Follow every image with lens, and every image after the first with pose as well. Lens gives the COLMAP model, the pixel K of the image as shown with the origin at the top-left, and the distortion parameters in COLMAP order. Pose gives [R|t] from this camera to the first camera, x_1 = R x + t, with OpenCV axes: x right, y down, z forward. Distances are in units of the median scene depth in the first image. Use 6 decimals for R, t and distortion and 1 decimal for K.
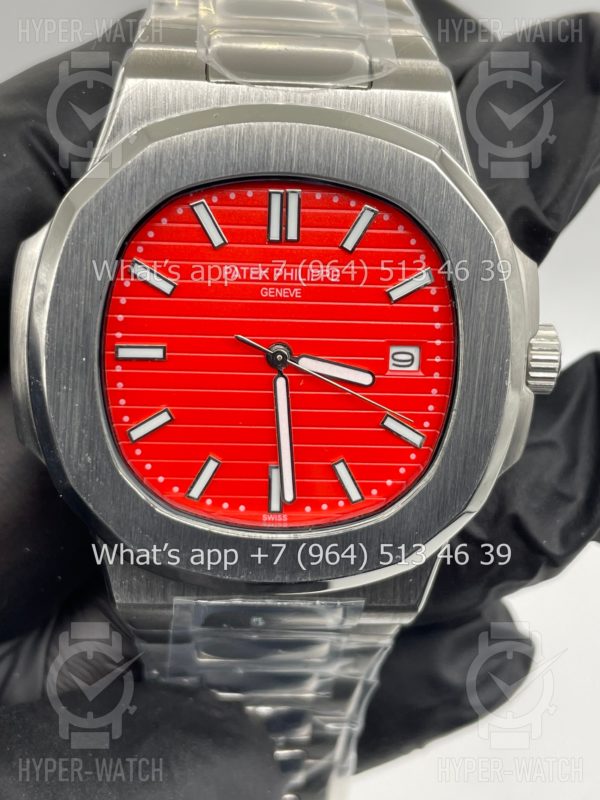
lens RADIAL K [[1288.9, 0, 298.1], [0, 1288.9, 392.9], [0, 0, 1]] dist [0.190213, 0.000000]
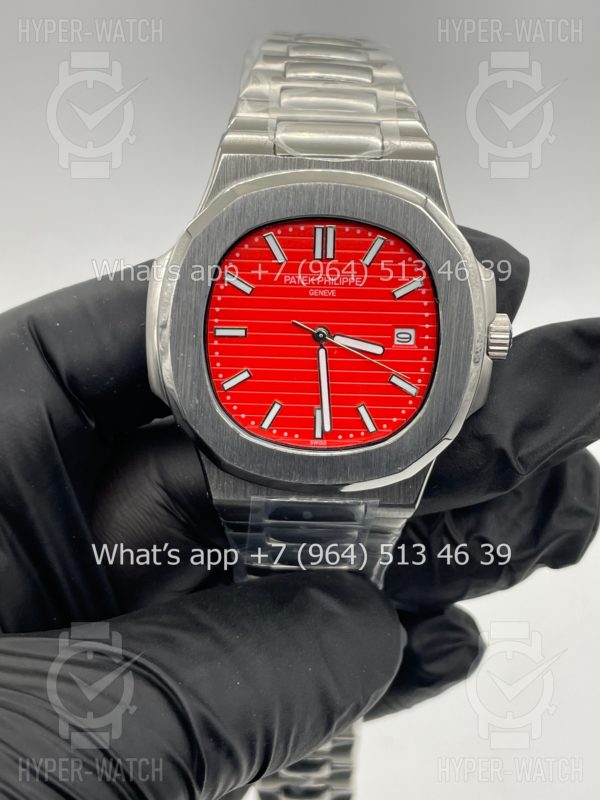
lens RADIAL K [[1288.9, 0, 303.6], [0, 1288.9, 405.2], [0, 0, 1]] dist [0.190213, 0.000000]
pose [[0.998788, 0.004732, -0.048998, 0.039396], [-0.004190, 0.999929, 0.011142, 0.037324], [0.049047, -0.010923, 0.998737, -0.514961]]
